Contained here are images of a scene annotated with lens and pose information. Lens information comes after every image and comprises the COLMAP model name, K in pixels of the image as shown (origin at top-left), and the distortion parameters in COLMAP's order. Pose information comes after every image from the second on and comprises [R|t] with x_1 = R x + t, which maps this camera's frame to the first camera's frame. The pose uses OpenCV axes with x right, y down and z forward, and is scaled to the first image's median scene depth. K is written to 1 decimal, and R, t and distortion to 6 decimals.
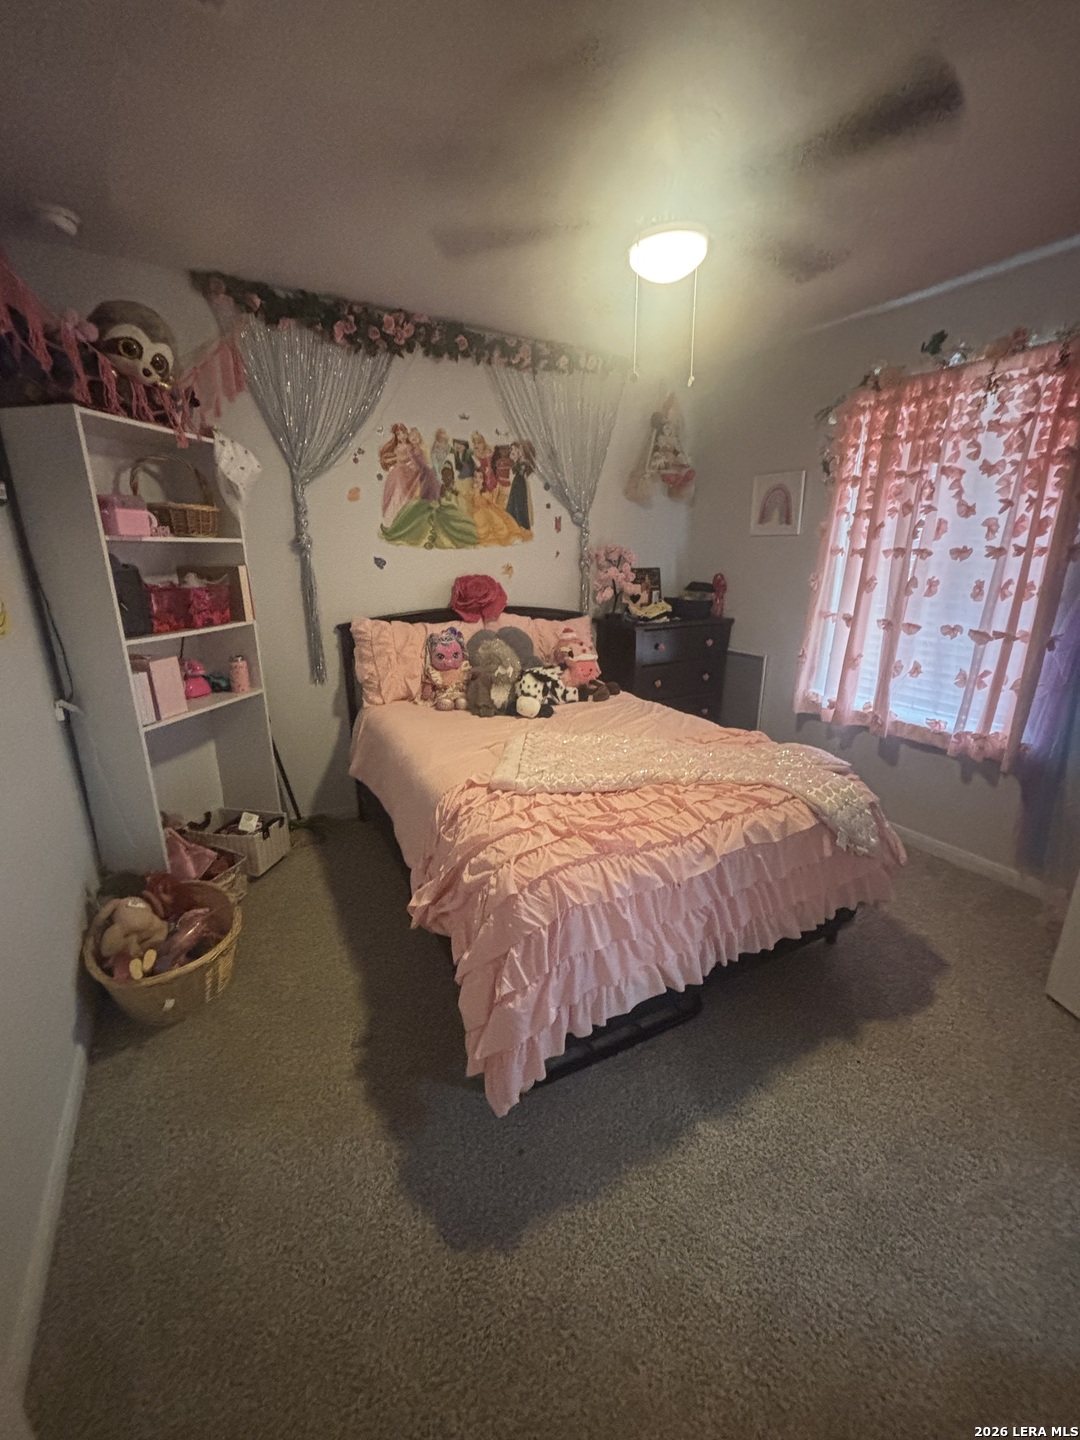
lens RADIAL K [[576.3, 0, 544.0], [0, 576.3, 718.6], [0, 0, 1]] dist [0.001291, 0.000179]
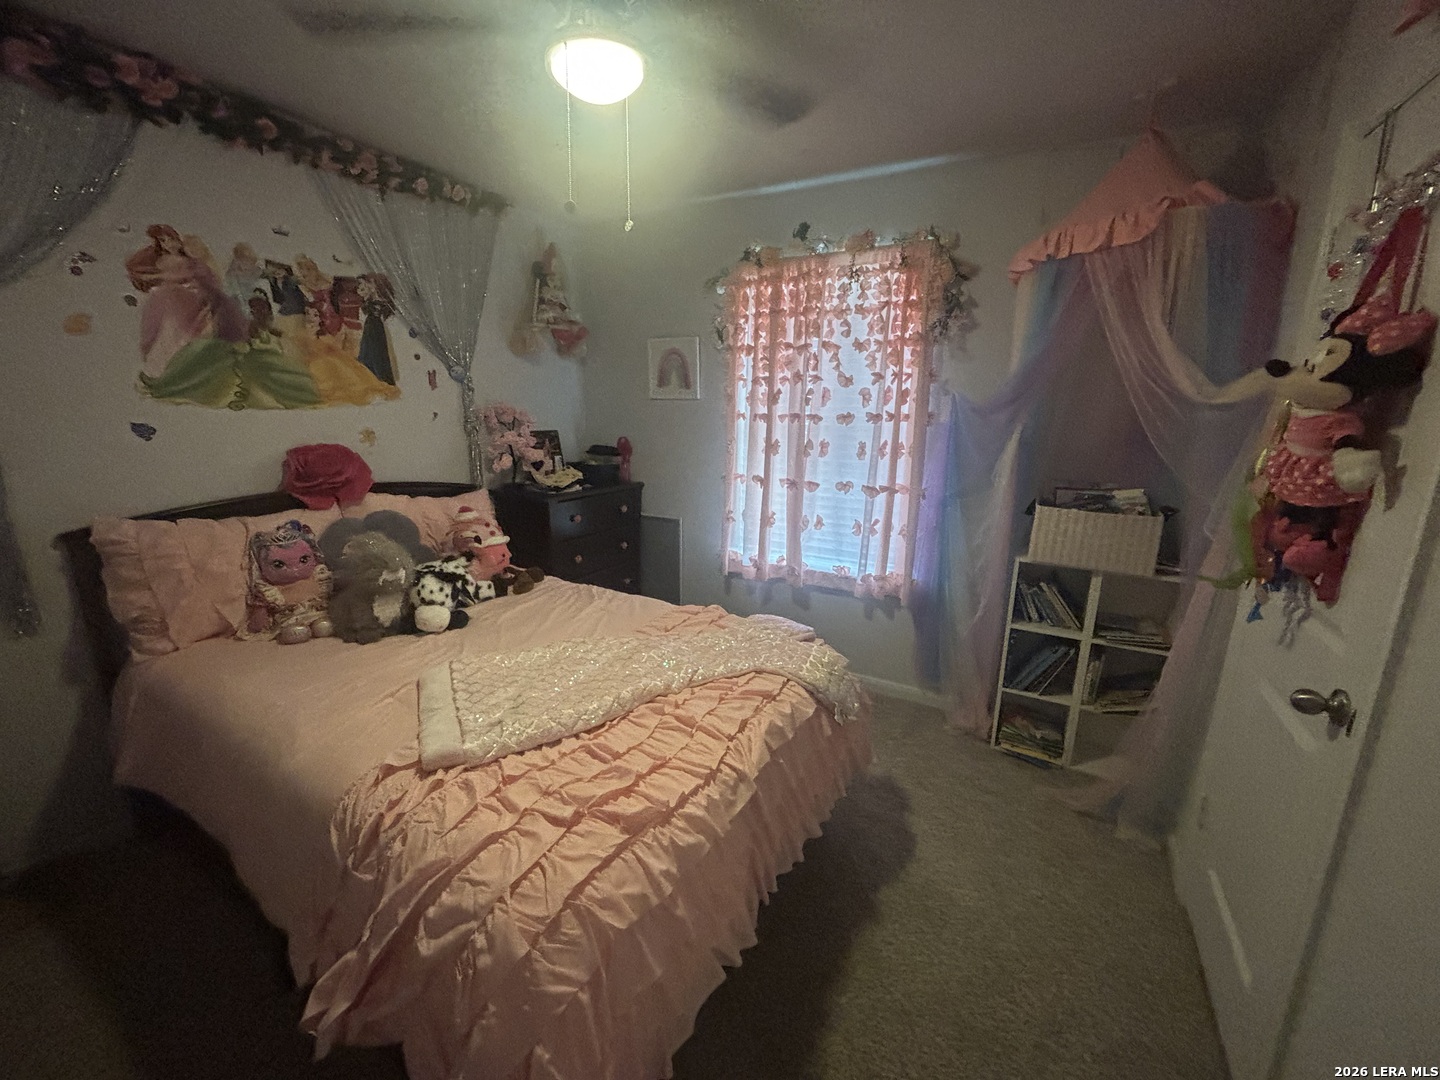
lens RADIAL K [[576.3, 0, 713.2], [0, 576.3, 537.3], [0, 0, 1]] dist [0.001291, 0.000179]
pose [[0.864119, -0.103456, 0.492540, -0.072392], [0.132899, 0.990813, -0.025045, -0.058279], [-0.485424, 0.087100, 0.869929, 0.156295]]
